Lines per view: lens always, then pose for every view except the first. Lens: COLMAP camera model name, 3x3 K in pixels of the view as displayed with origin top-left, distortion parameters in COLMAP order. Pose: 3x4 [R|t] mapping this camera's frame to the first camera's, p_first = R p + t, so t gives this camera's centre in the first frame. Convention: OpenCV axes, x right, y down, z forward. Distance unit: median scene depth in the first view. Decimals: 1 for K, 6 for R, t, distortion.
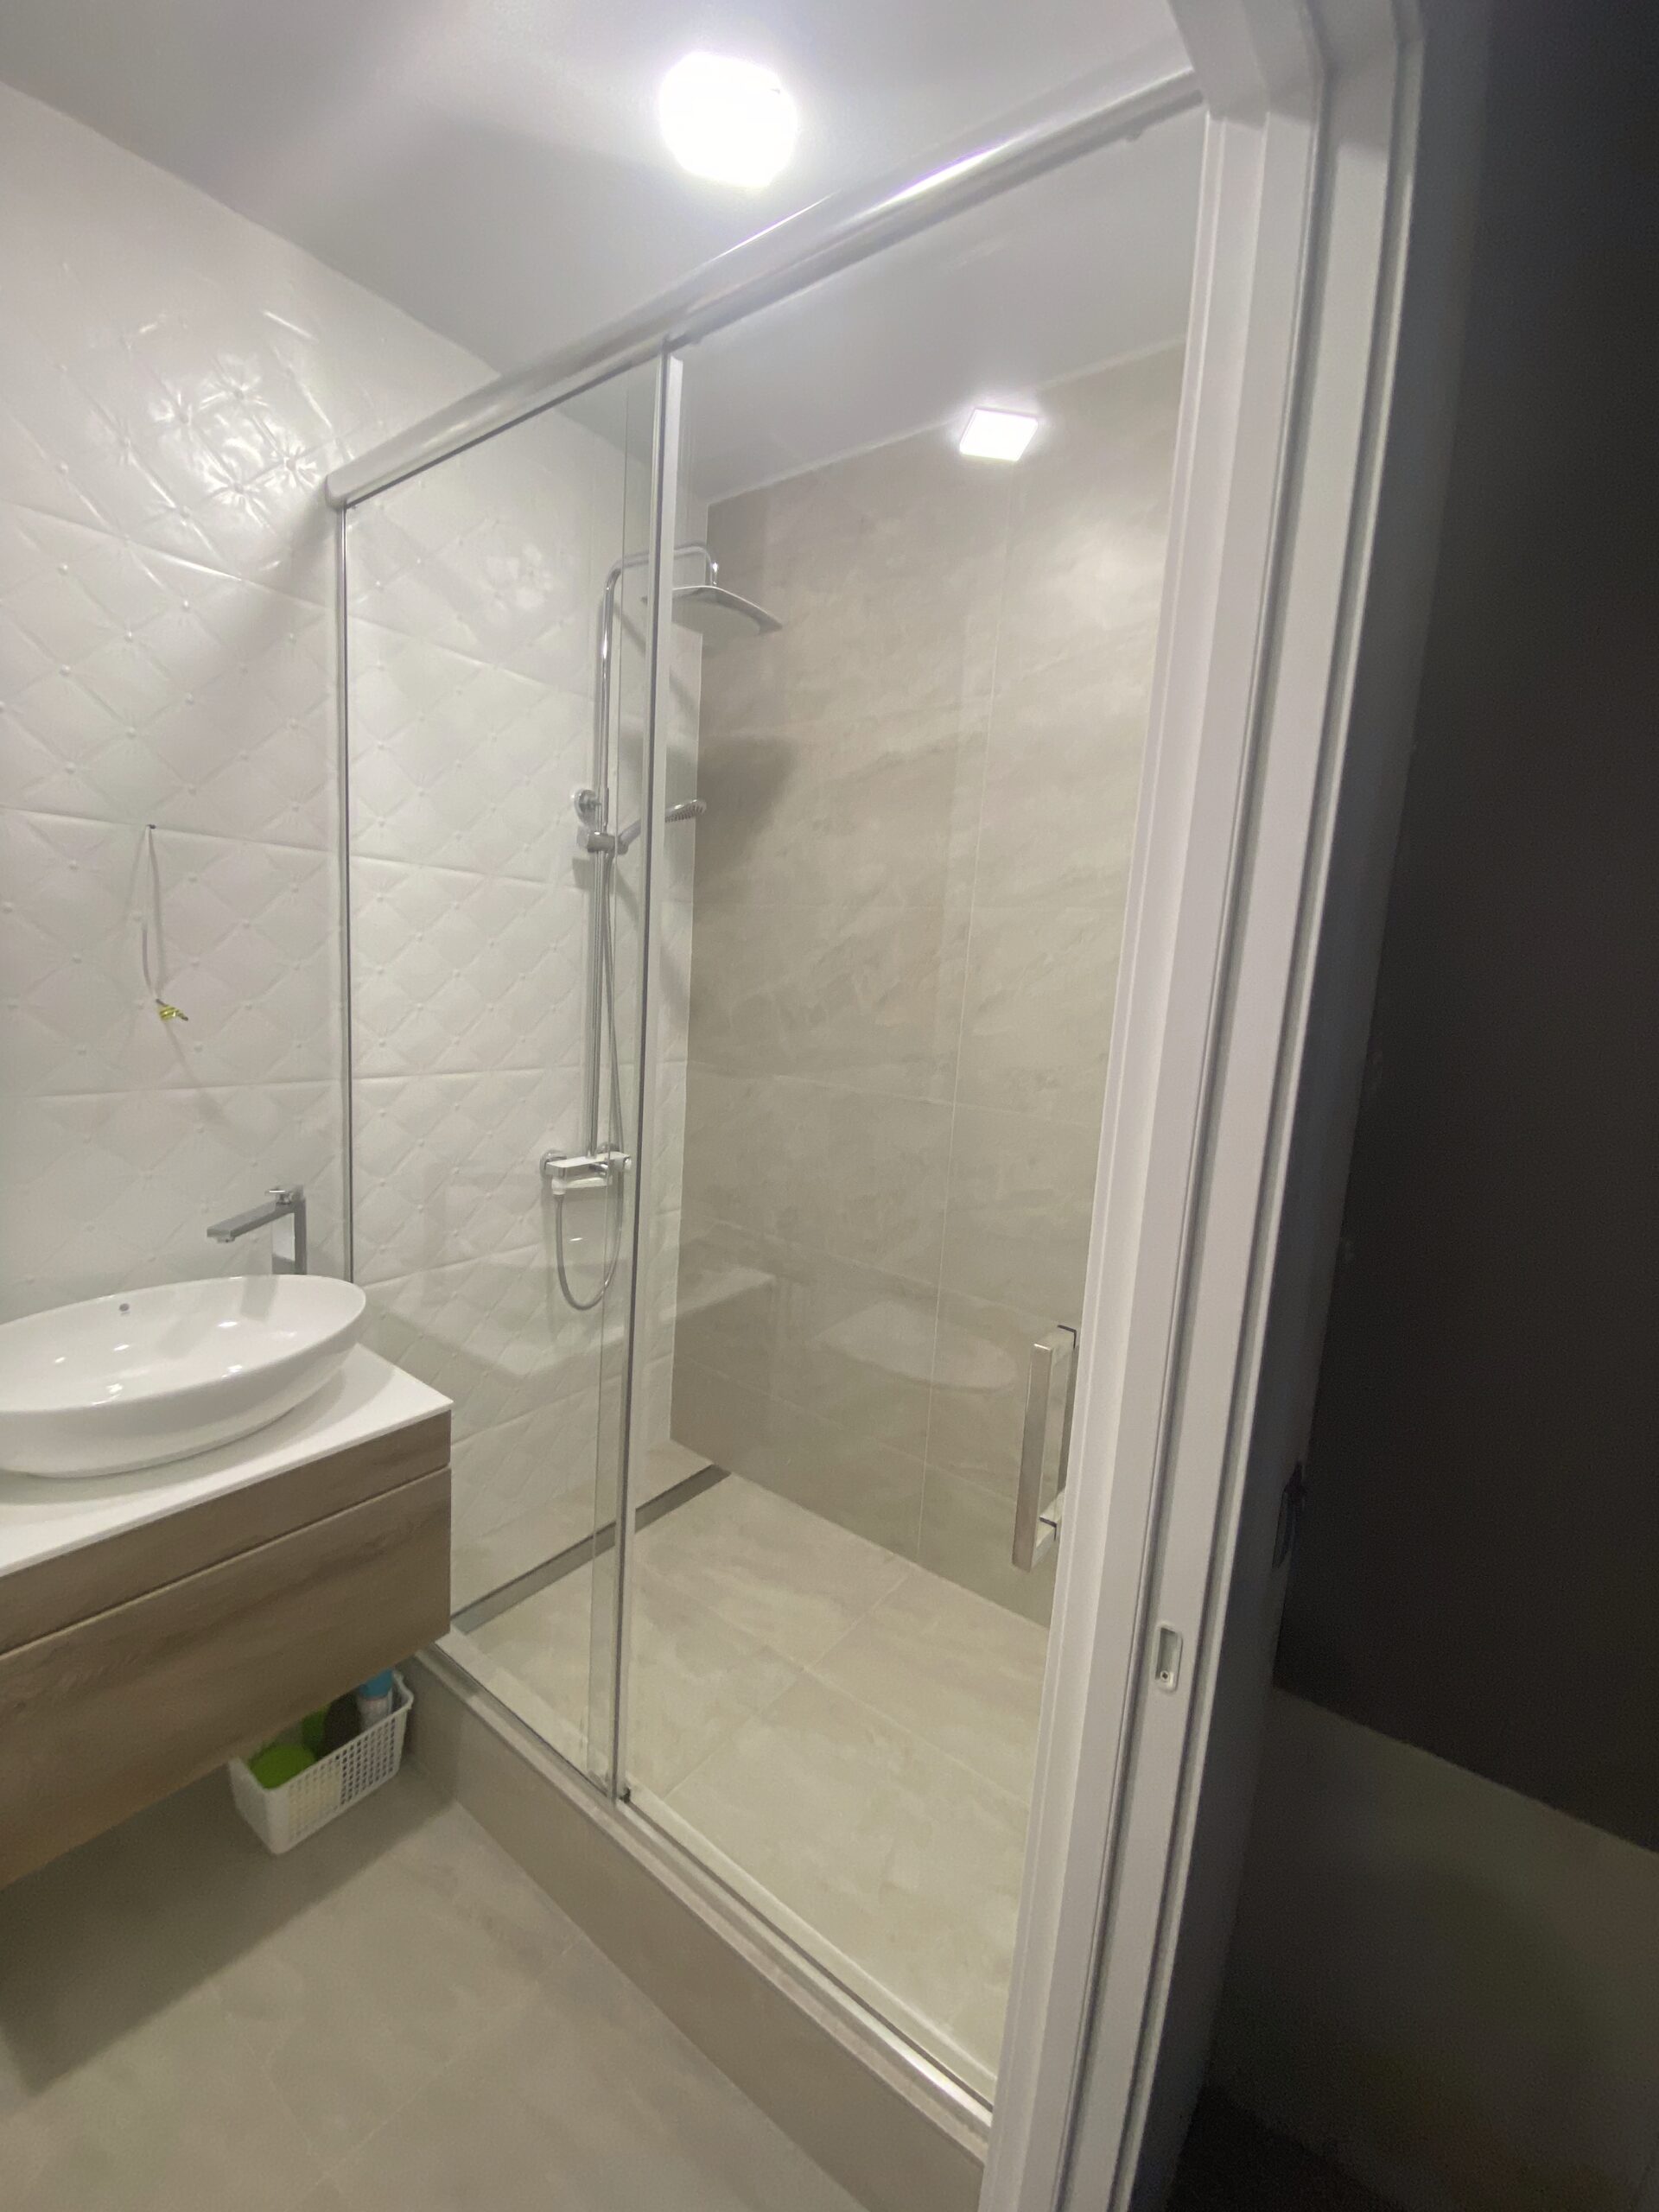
lens RADIAL K [[900.5, 0, 840.4], [0, 900.5, 1107.0], [0, 0, 1]] dist [0.025684, -0.000981]
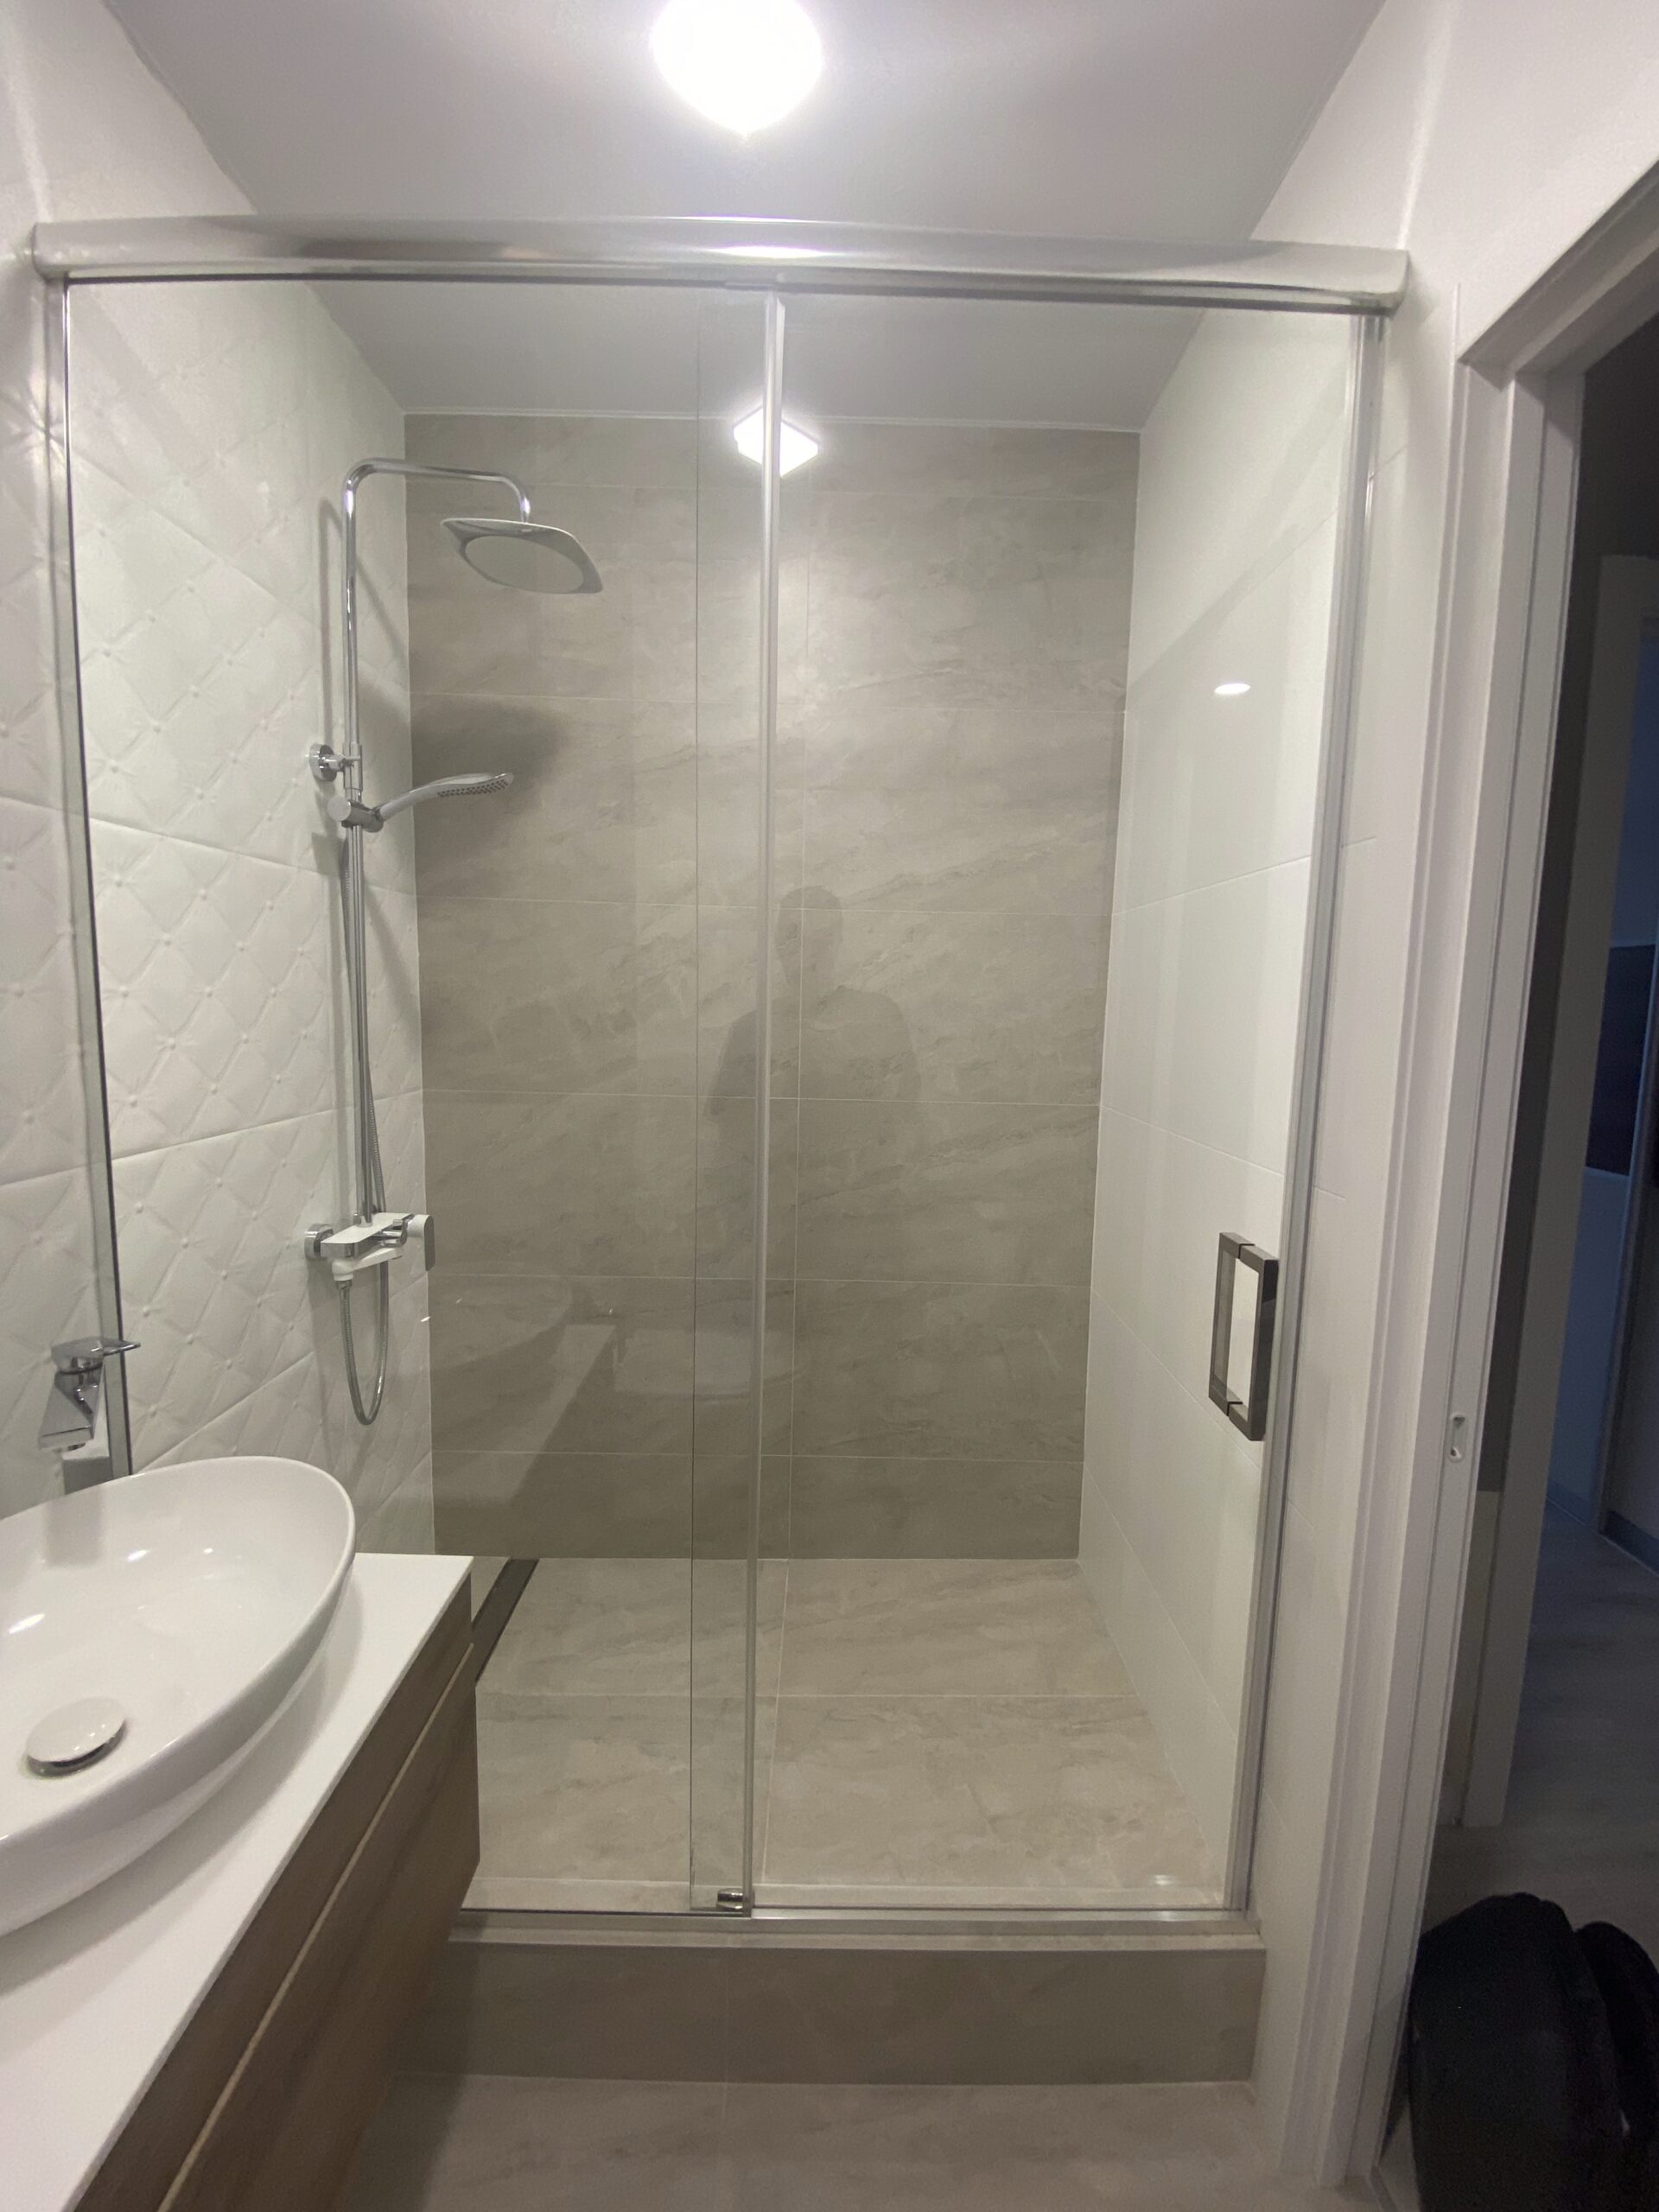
lens RADIAL K [[900.5, 0, 838.3], [0, 900.5, 1102.2], [0, 0, 1]] dist [0.025684, -0.000981]
pose [[0.800619, -0.117655, 0.587509, -0.421947], [0.118909, 0.992228, 0.036663, -0.029356], [-0.587257, 0.040507, 0.808386, 0.140531]]
